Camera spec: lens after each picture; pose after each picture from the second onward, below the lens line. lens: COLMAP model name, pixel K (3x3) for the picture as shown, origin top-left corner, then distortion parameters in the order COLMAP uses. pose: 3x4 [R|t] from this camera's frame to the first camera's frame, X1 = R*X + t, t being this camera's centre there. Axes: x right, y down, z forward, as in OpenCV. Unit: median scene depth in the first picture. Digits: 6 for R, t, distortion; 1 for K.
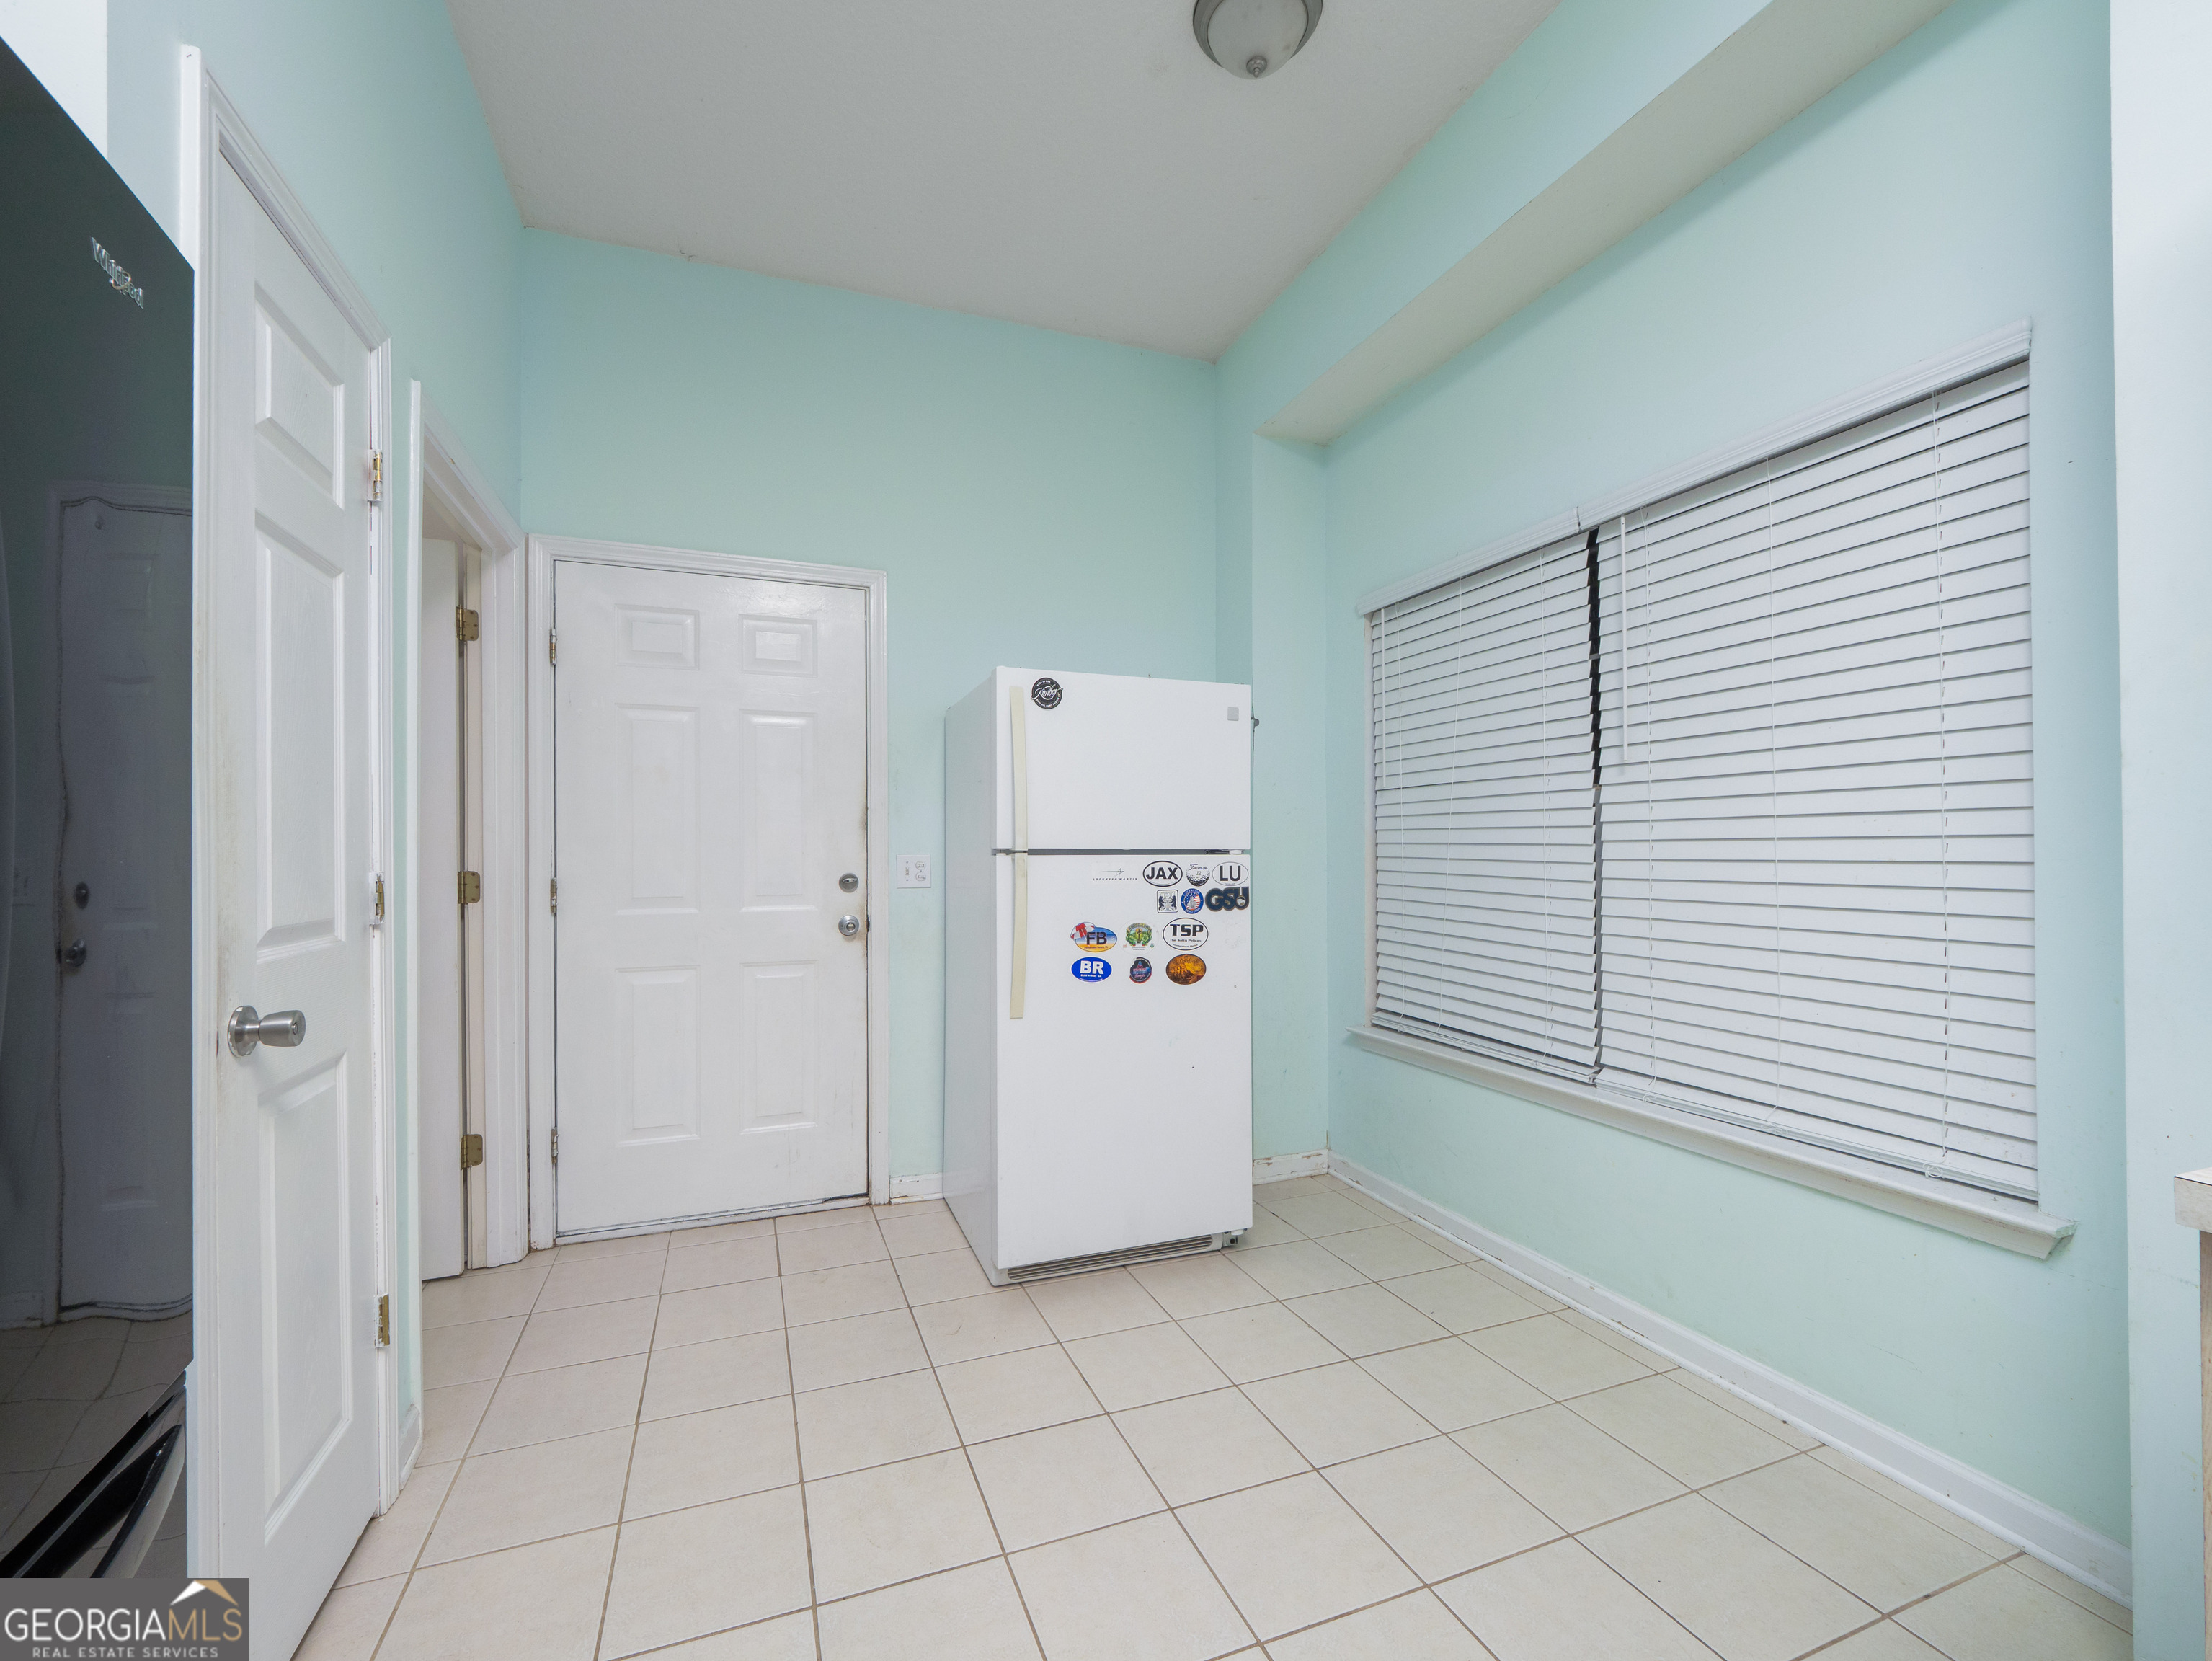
lens RADIAL K [[932.3, 0, 1093.6], [0, 932.3, 850.0], [0, 0, 1]] dist [0.010400, -0.000227]
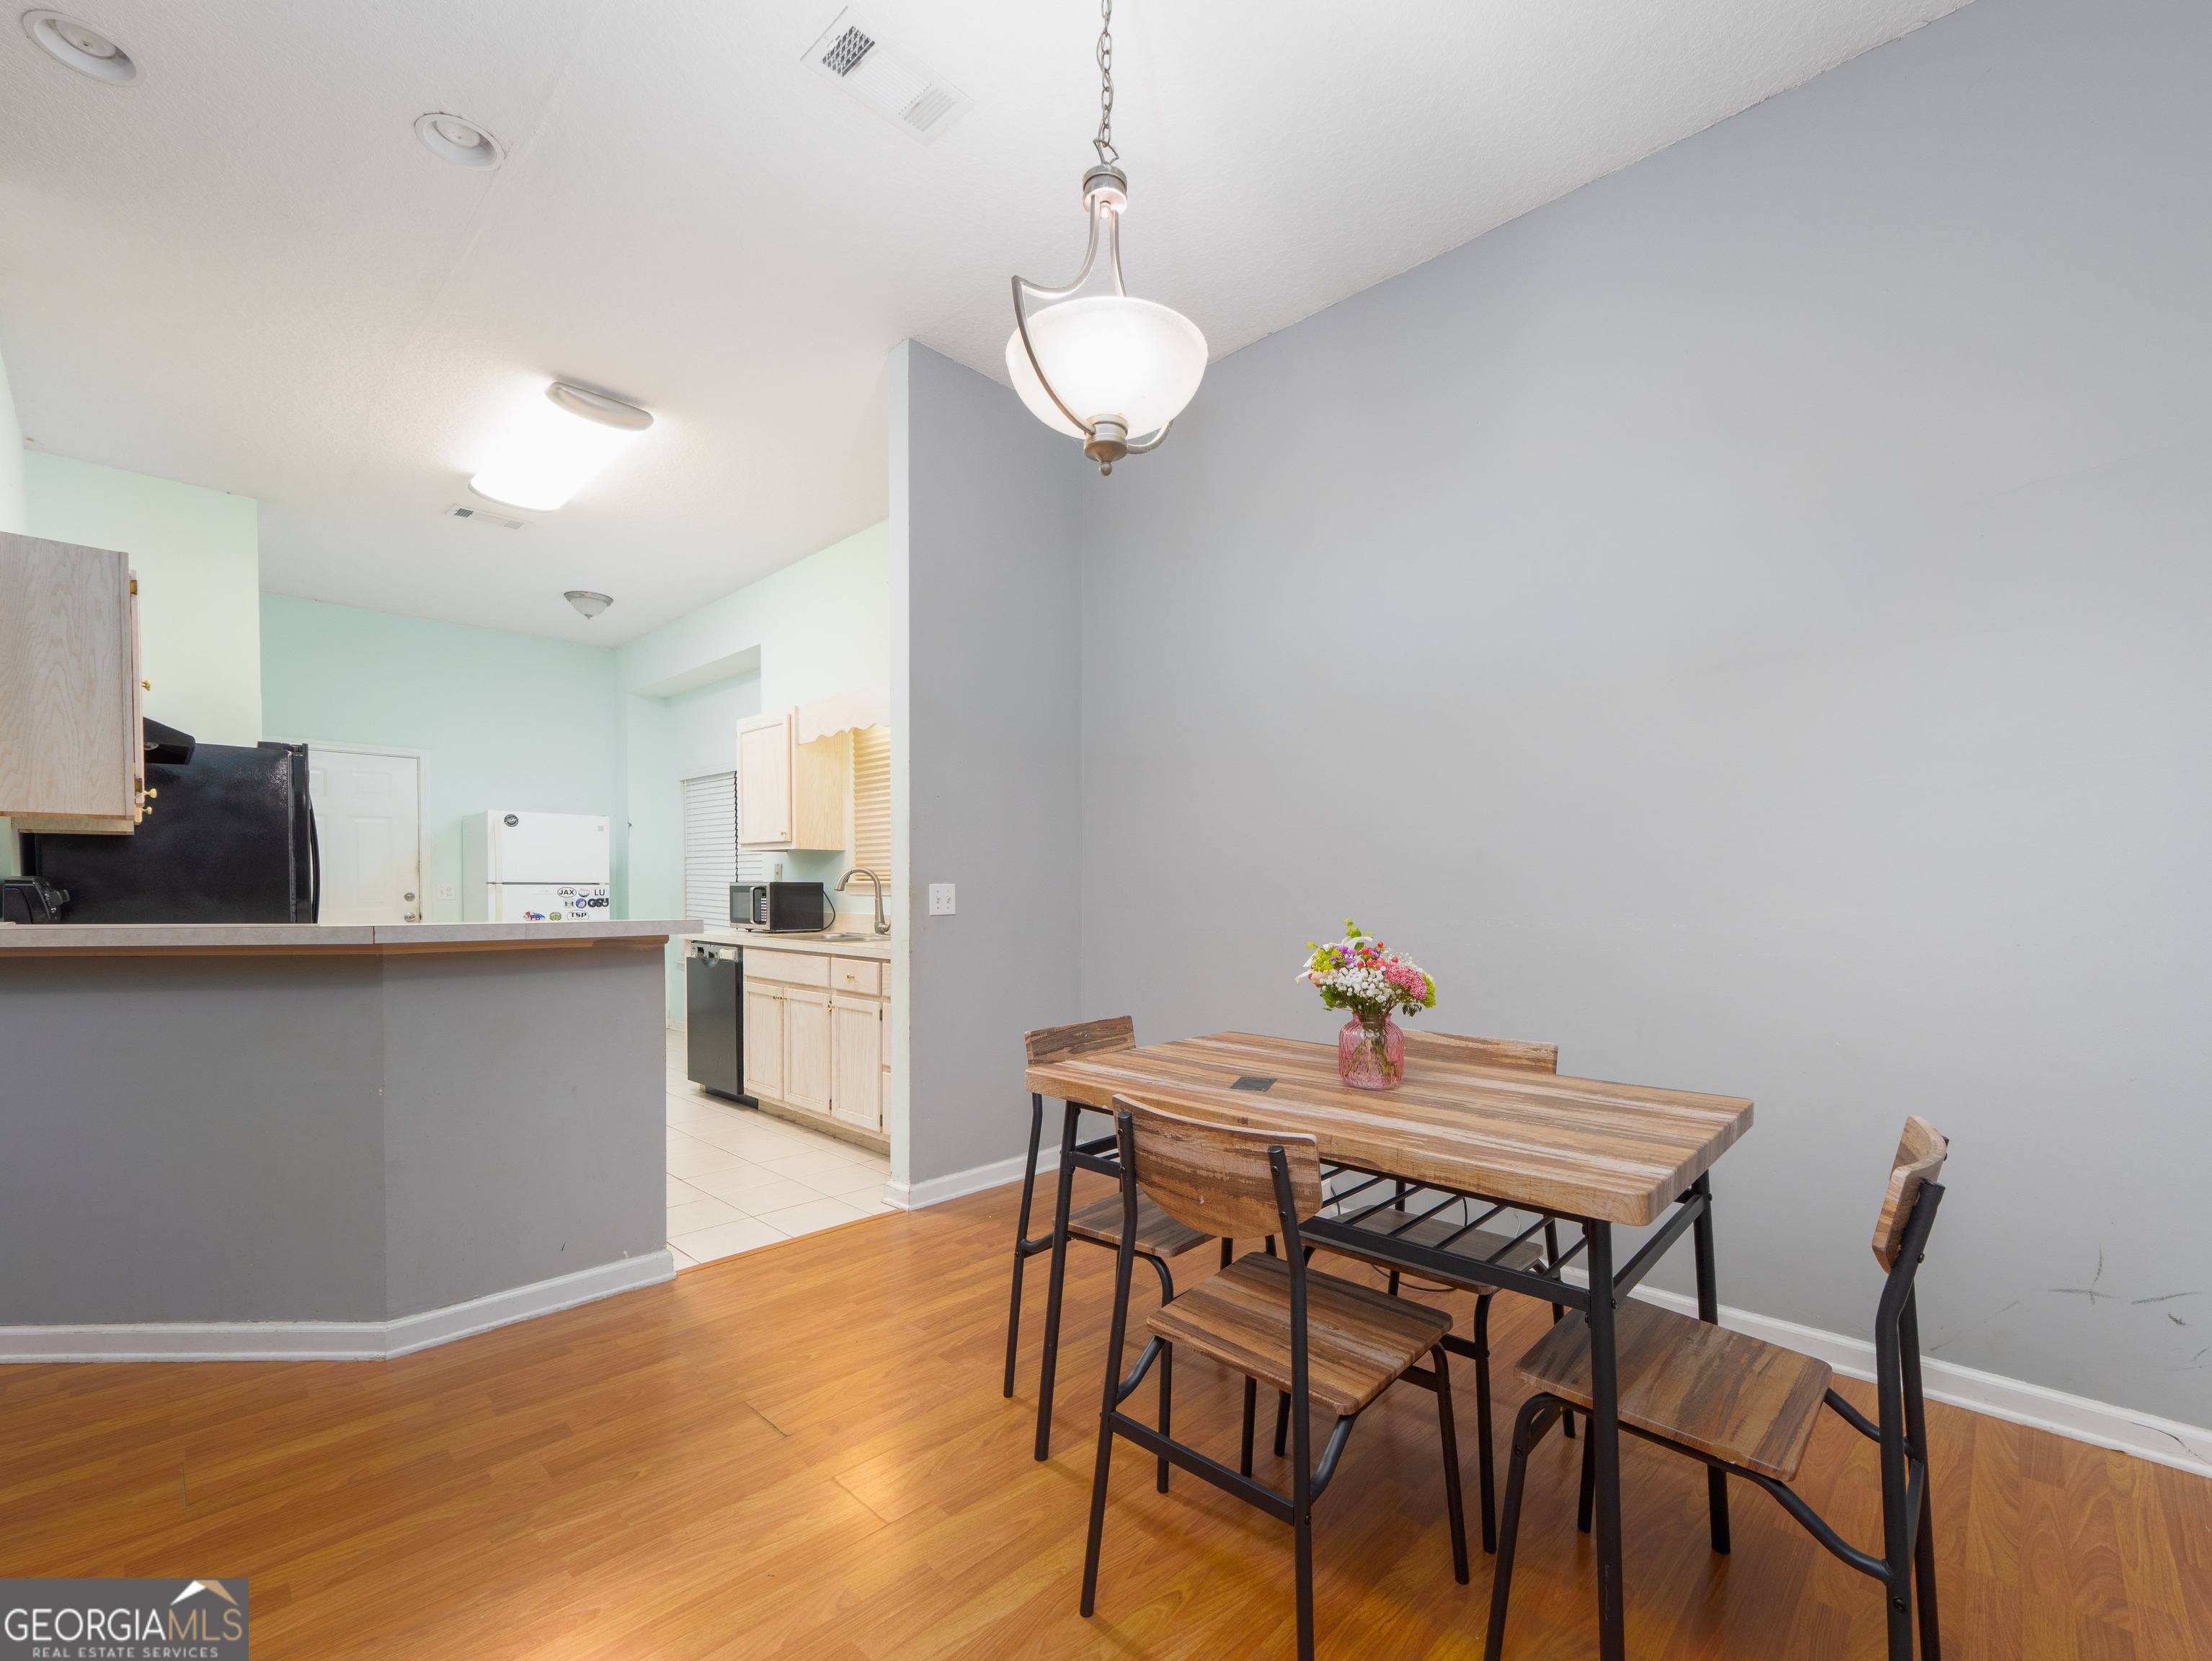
lens RADIAL K [[946.0, 0, 1097.9], [0, 946.0, 912.2], [0, 0, 1]] dist [-0.000271, 0.000069]
pose [[0.903780, -0.004614, 0.427971, 0.271576], [-0.008722, 0.999536, 0.029196, -0.007866], [-0.427907, -0.030120, 0.903321, -1.885990]]
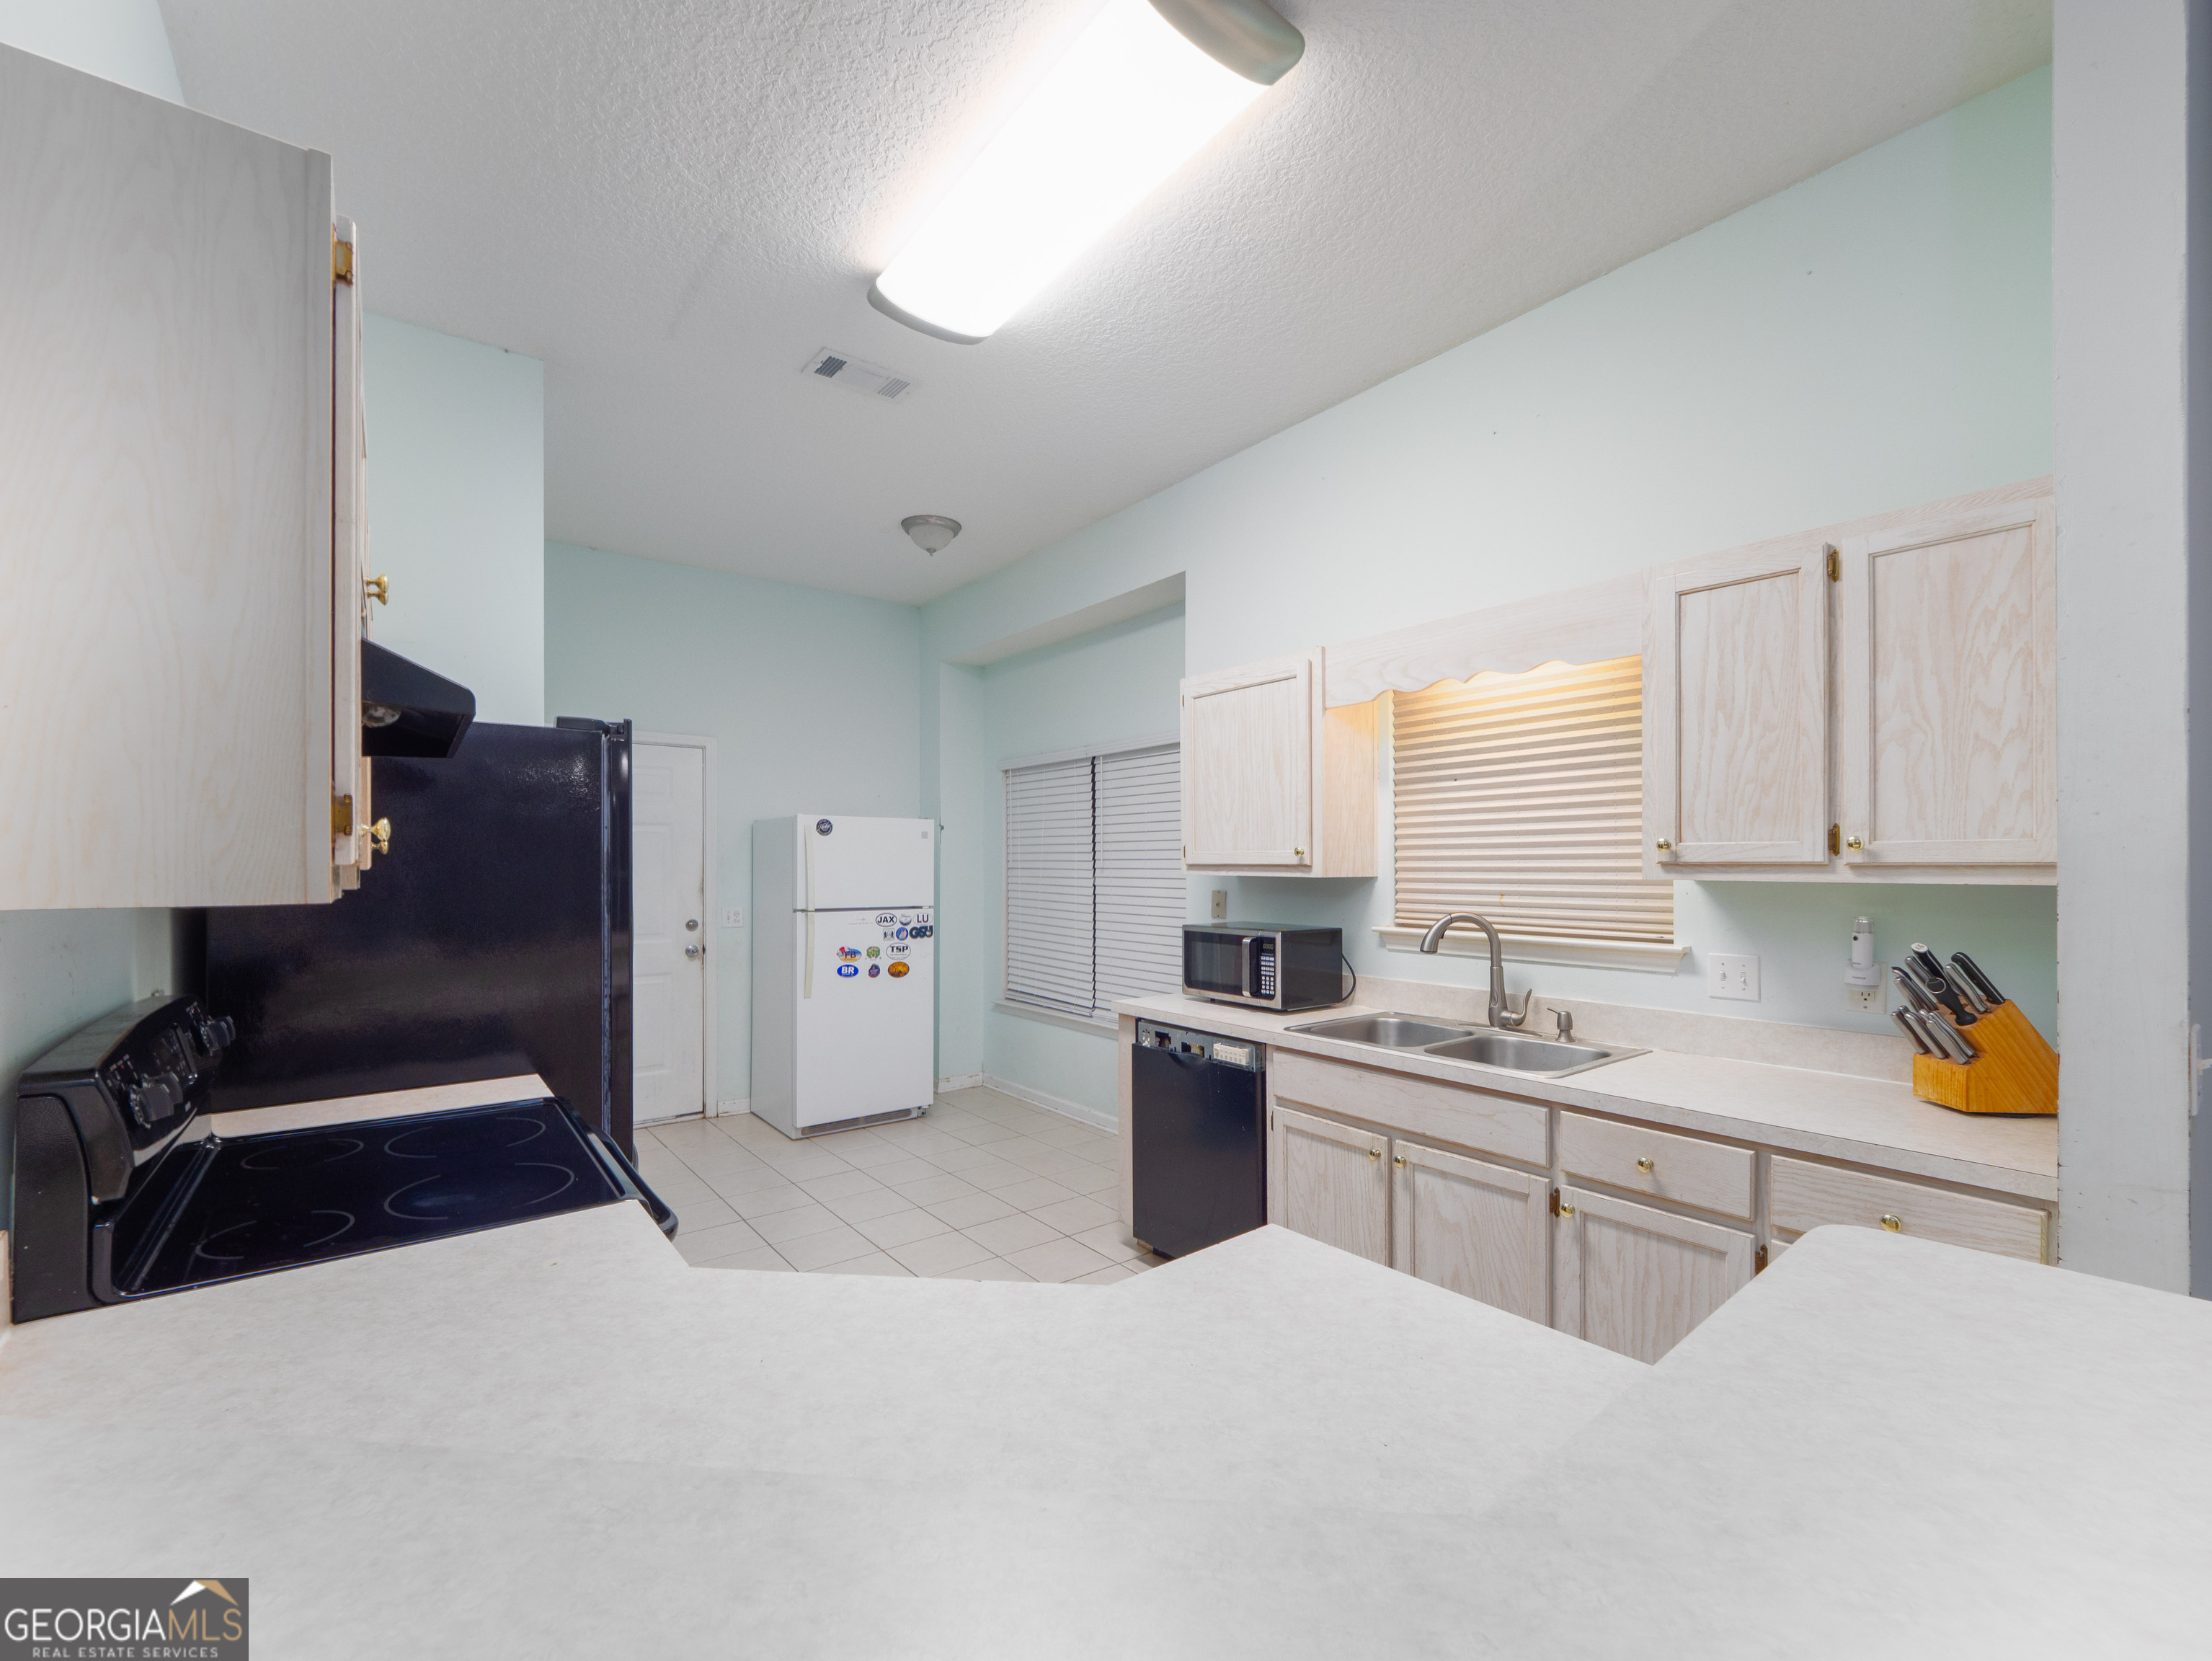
lens RADIAL K [[921.8, 0, 1102.3], [0, 921.8, 860.7], [0, 0, 1]] dist [0.020509, -0.000177]
pose [[0.954708, 0.003827, 0.297519, -0.064998], [-0.003674, 0.999993, -0.001075, -0.093287], [-0.297521, -0.000067, 0.954715, -0.916214]]
